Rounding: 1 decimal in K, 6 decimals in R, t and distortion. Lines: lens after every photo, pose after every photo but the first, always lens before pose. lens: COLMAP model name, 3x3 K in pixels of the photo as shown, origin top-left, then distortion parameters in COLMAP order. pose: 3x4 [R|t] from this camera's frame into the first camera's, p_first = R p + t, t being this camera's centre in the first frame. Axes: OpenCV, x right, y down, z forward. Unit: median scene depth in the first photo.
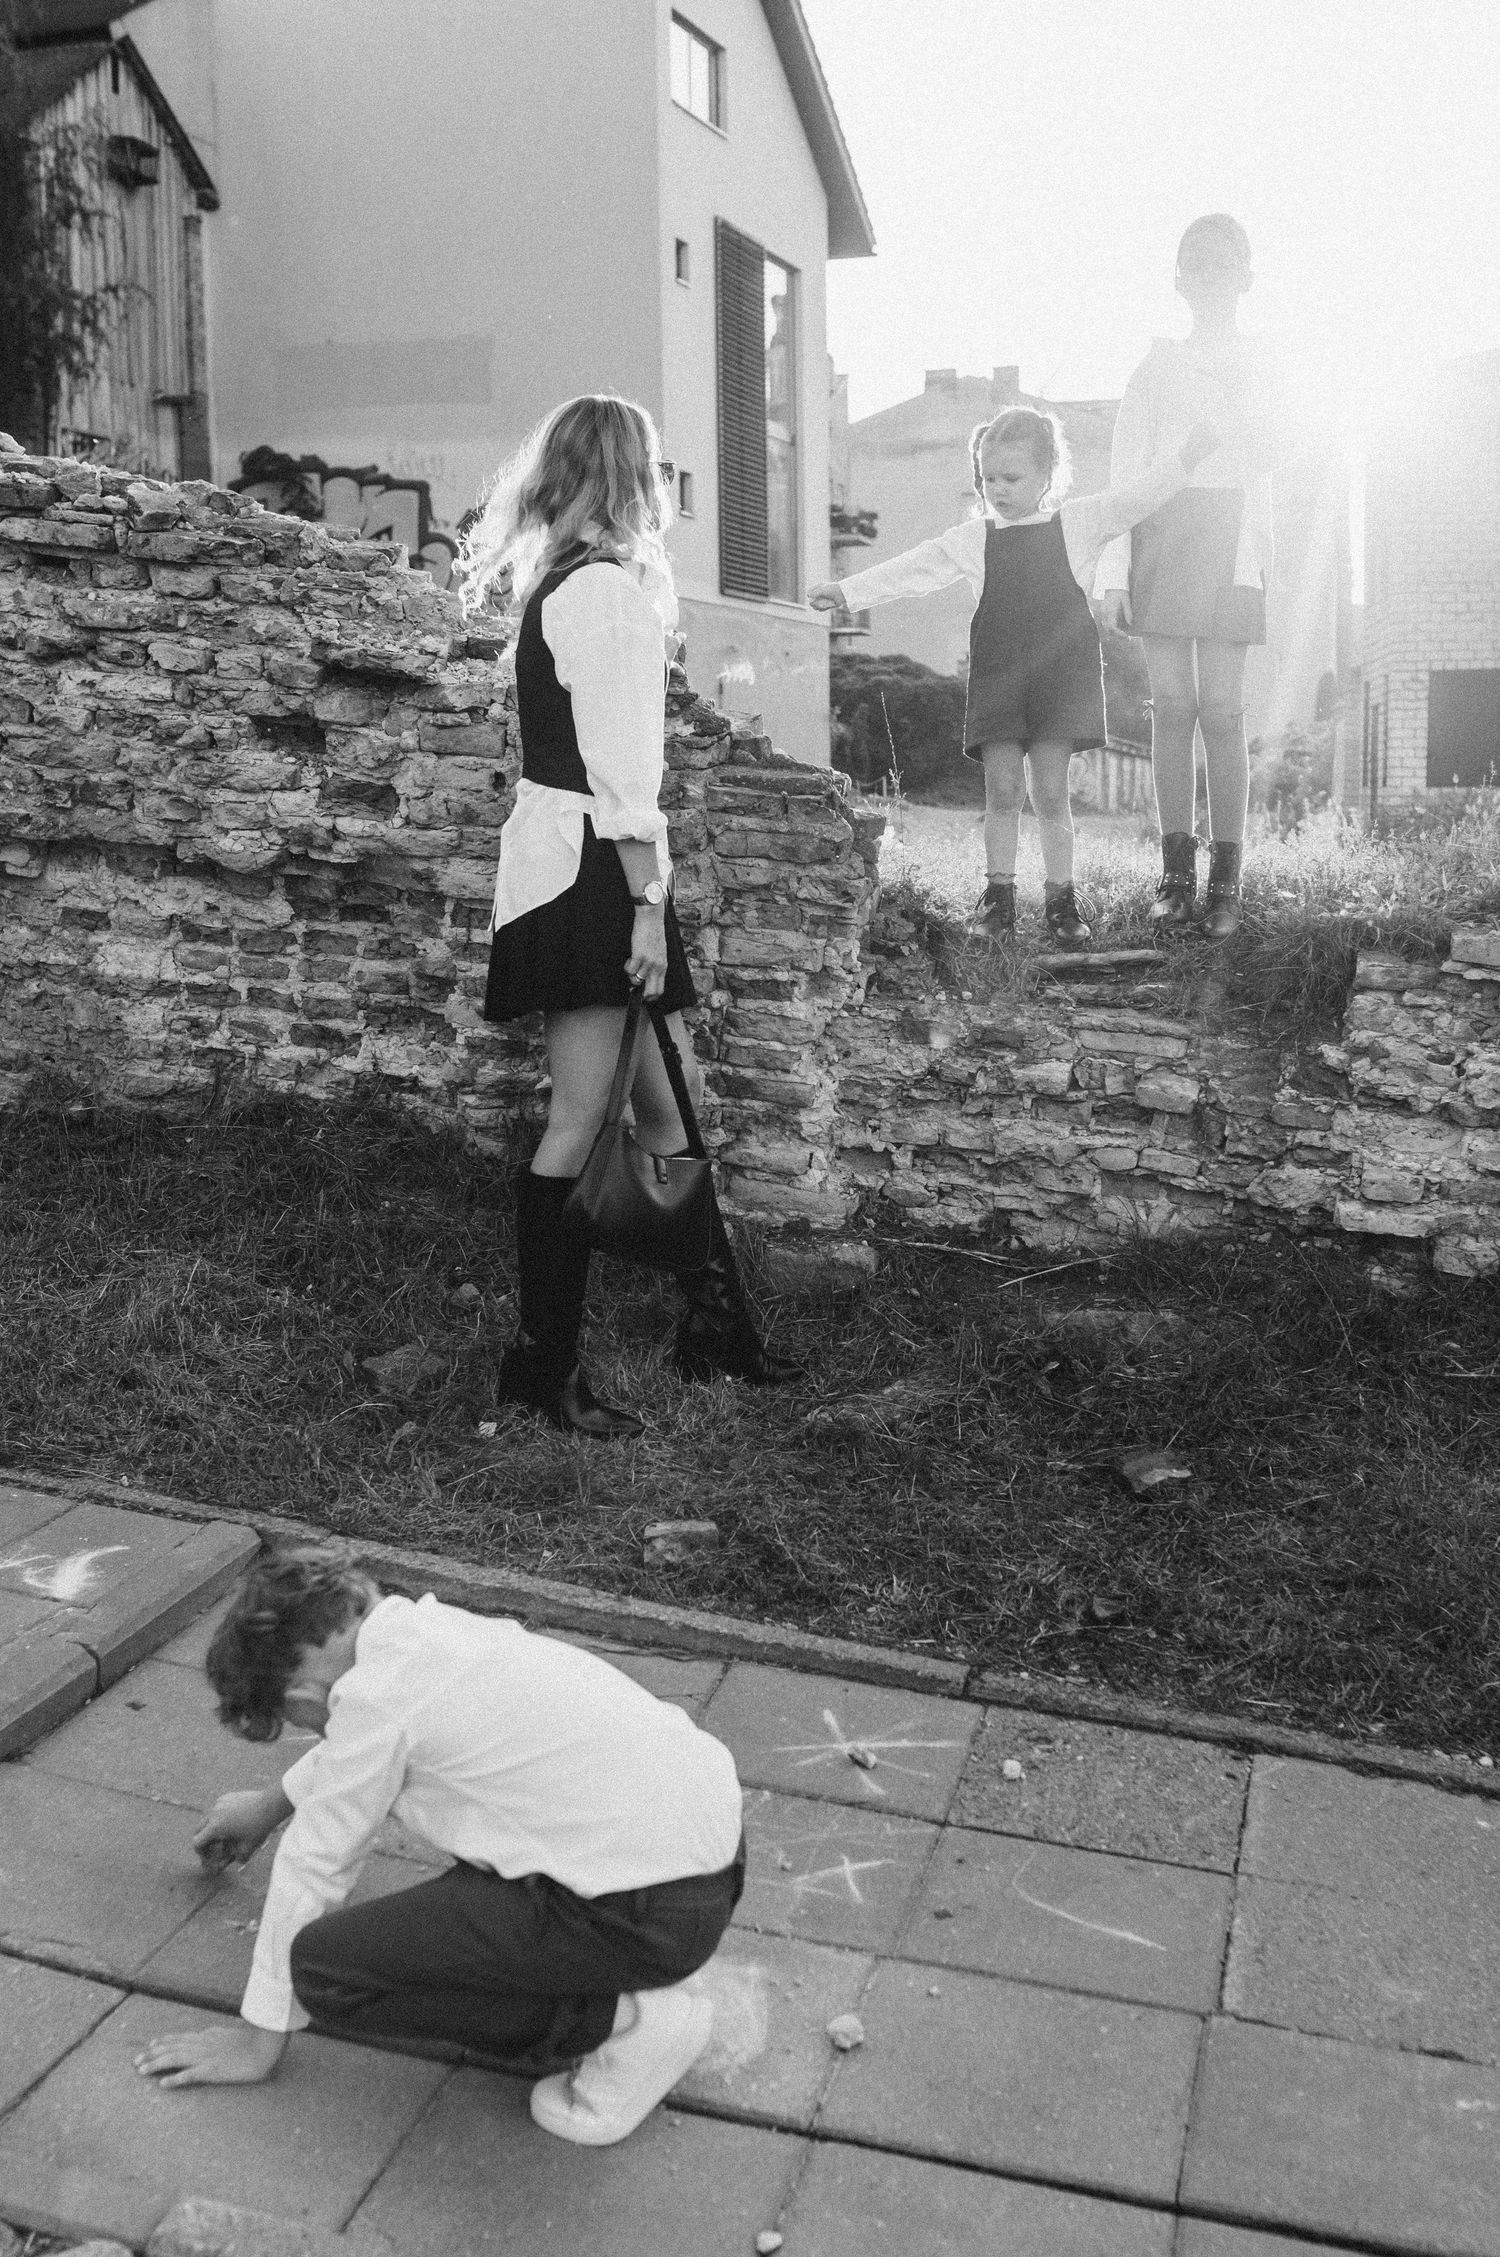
lens RADIAL K [[2190.3, 0, 838.8], [0, 2190.3, 1132.5], [0, 0, 1]] dist [-0.046243, 0.012131]
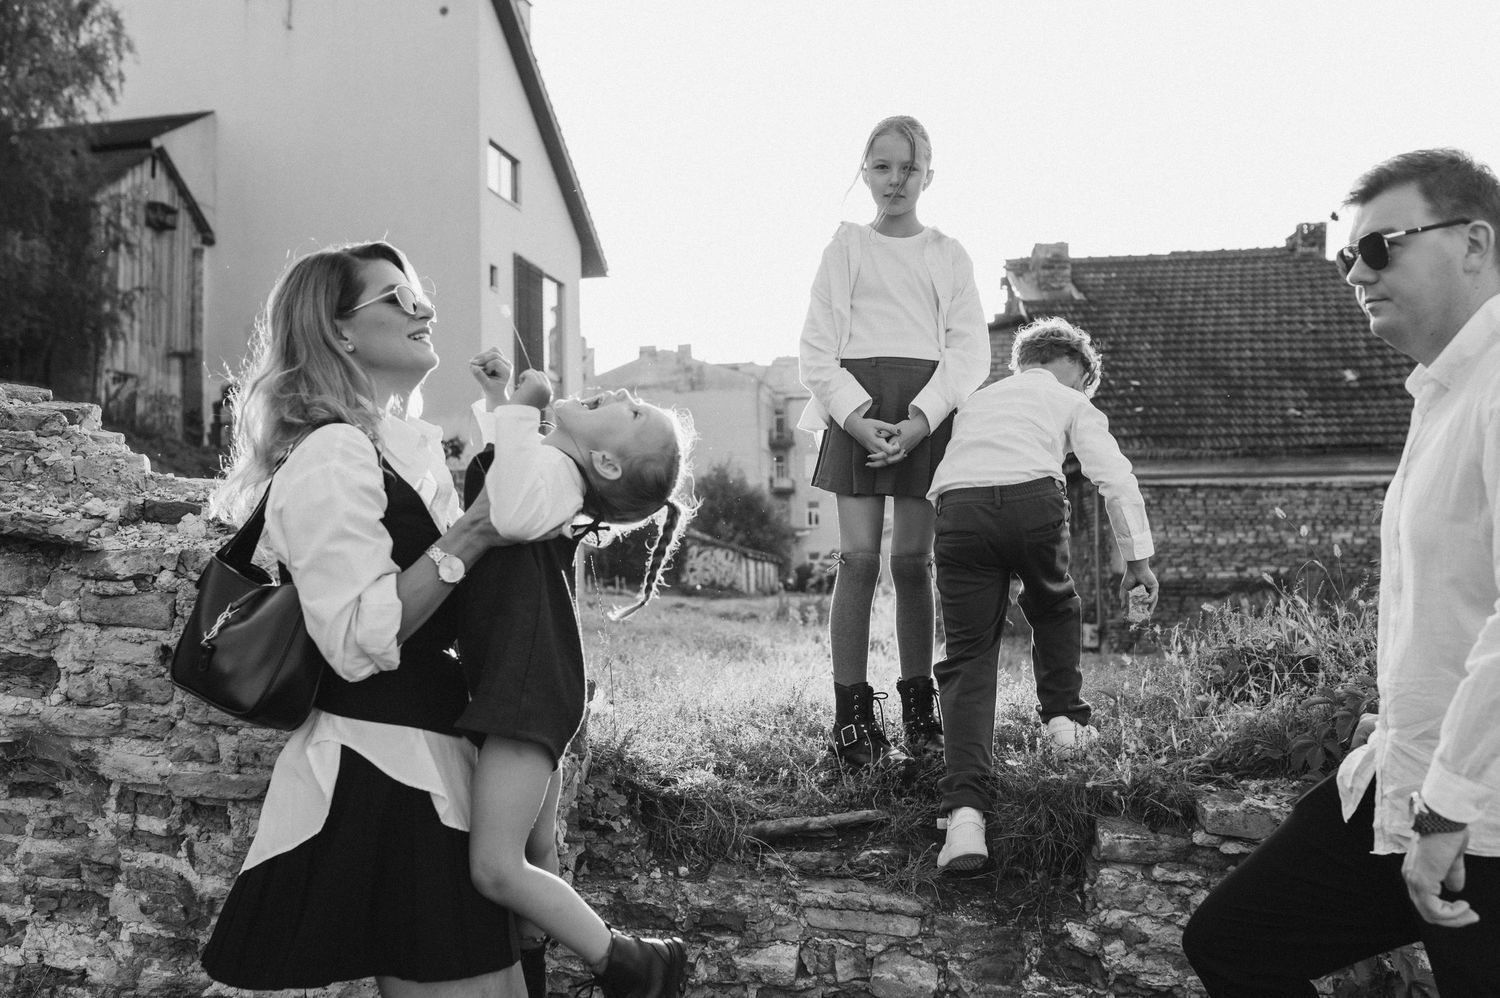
lens RADIAL K [[1455.7, 0, 750.0], [0, 1455.7, 499.0], [0, 0, 1]] dist [-0.046243, 0.012131]
pose [[0.993480, -0.005280, 0.113887, 0.017259], [0.030038, 0.975756, -0.216792, -0.084415], [-0.109981, 0.218800, 0.969552, 0.367762]]
